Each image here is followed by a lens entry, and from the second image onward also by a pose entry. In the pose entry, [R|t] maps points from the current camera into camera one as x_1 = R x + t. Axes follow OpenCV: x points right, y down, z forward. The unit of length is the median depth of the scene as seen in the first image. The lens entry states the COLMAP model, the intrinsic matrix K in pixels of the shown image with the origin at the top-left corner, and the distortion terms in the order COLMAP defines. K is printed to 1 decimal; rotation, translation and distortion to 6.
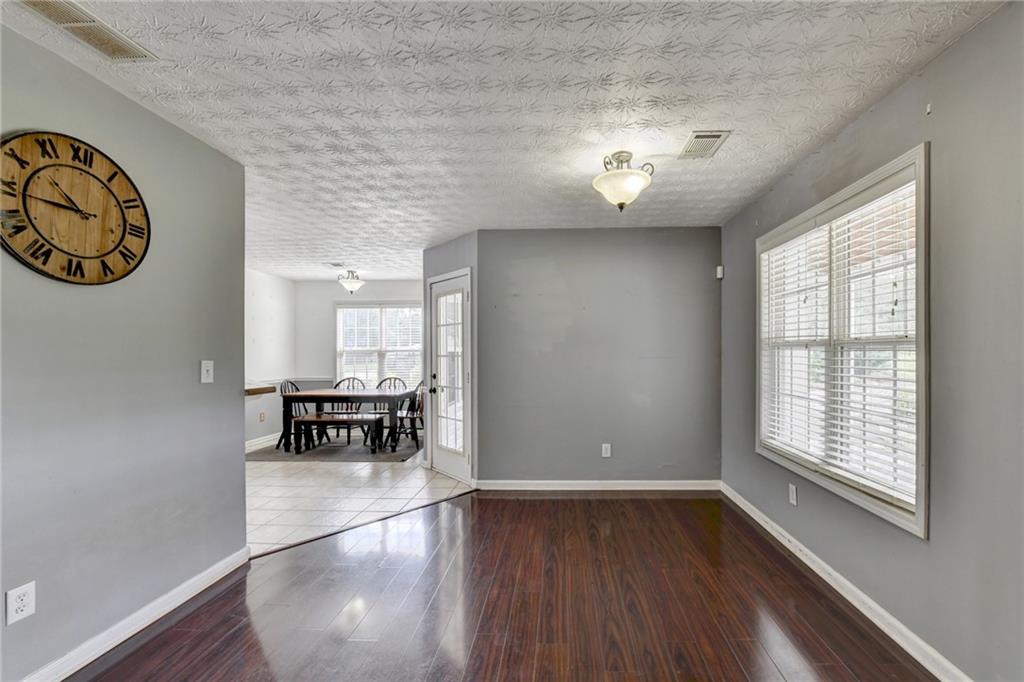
lens RADIAL K [[418.3, 0, 545.0], [0, 418.3, 355.8], [0, 0, 1]] dist [-0.008641, -0.001152]
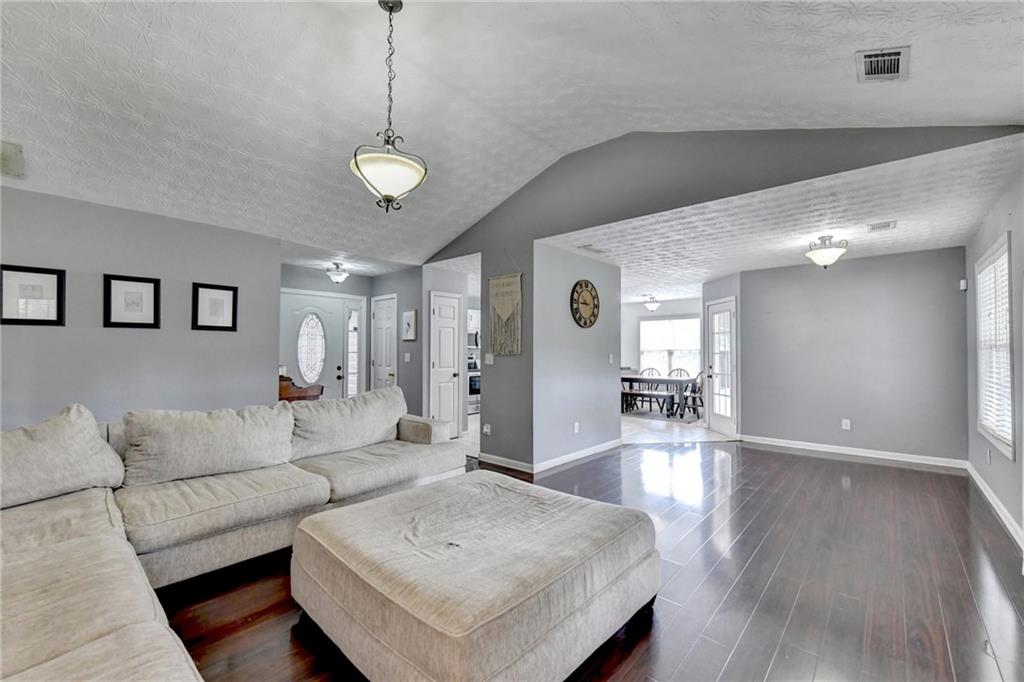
lens RADIAL K [[418.3, 0, 522.3], [0, 418.3, 340.2], [0, 0, 1]] dist [-0.008641, -0.001152]
pose [[0.778188, -0.011543, -0.627925, 0.276865], [-0.008924, 0.999527, -0.029433, 0.006838], [0.627968, 0.028509, 0.777717, -1.082756]]
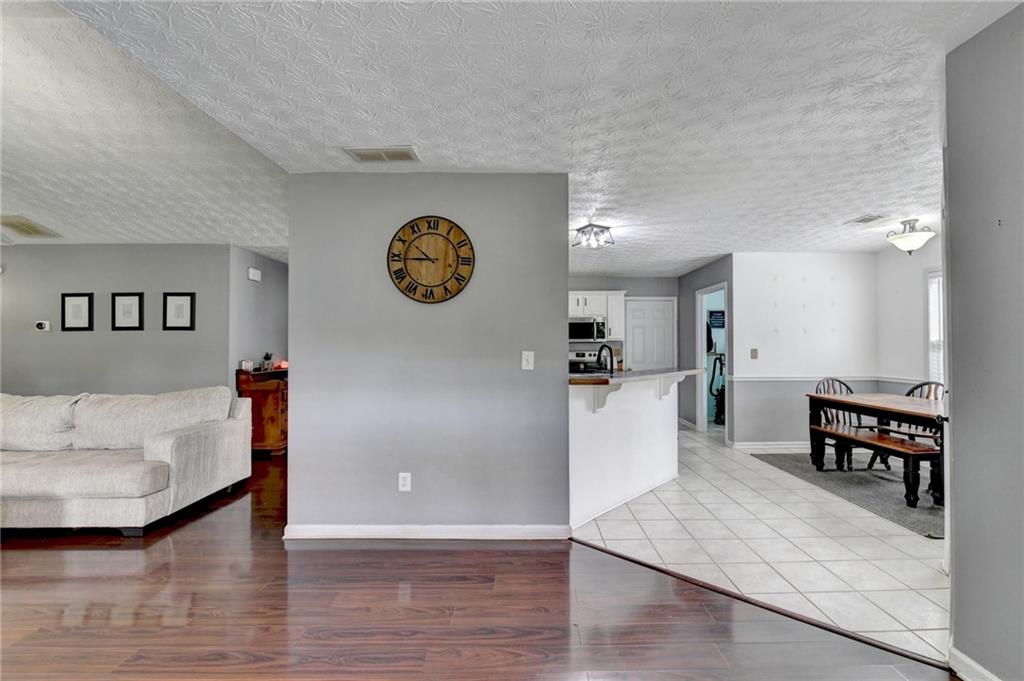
lens RADIAL K [[418.6, 0, 538.5], [0, 418.6, 338.5], [0, 0, 1]] dist [-0.008315, -0.001378]
pose [[0.051899, -0.014598, -0.998546, 0.361378], [-0.004342, 0.999880, -0.014844, -0.006241], [0.998643, 0.005106, 0.051829, 0.870644]]
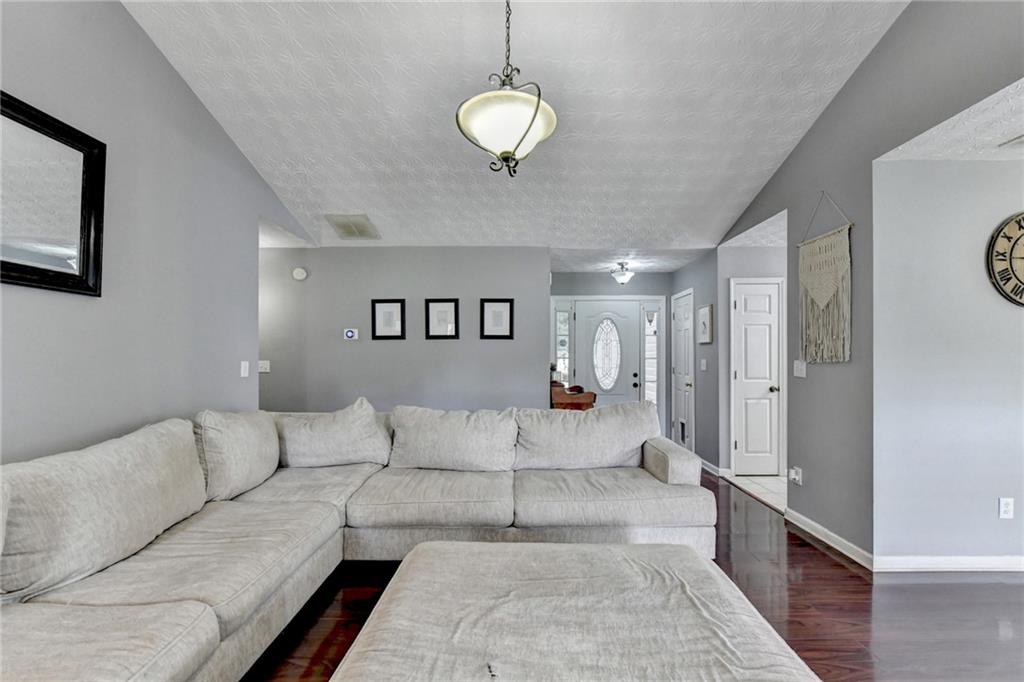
lens RADIAL K [[418.3, 0, 514.3], [0, 418.3, 352.7], [0, 0, 1]] dist [-0.008641, -0.001152]
pose [[0.029355, -0.006251, -0.999550, 0.176848], [-0.006180, 0.999960, -0.006435, 0.004026], [0.999550, 0.006367, 0.029315, -0.588618]]
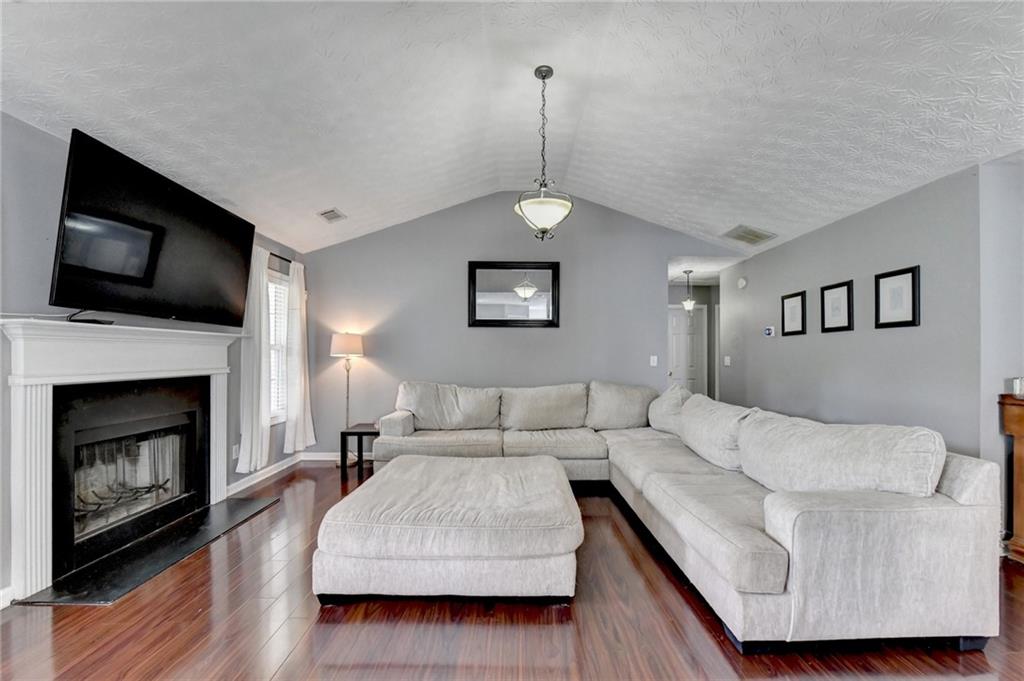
lens RADIAL K [[418.6, 0, 514.2], [0, 418.6, 352.0], [0, 0, 1]] dist [-0.008315, -0.001378]
pose [[-0.999257, 0.000062, -0.038551, -0.381690], [0.000124, 0.999999, -0.001615, 0.011029], [0.038551, -0.001619, -0.999255, 0.554329]]
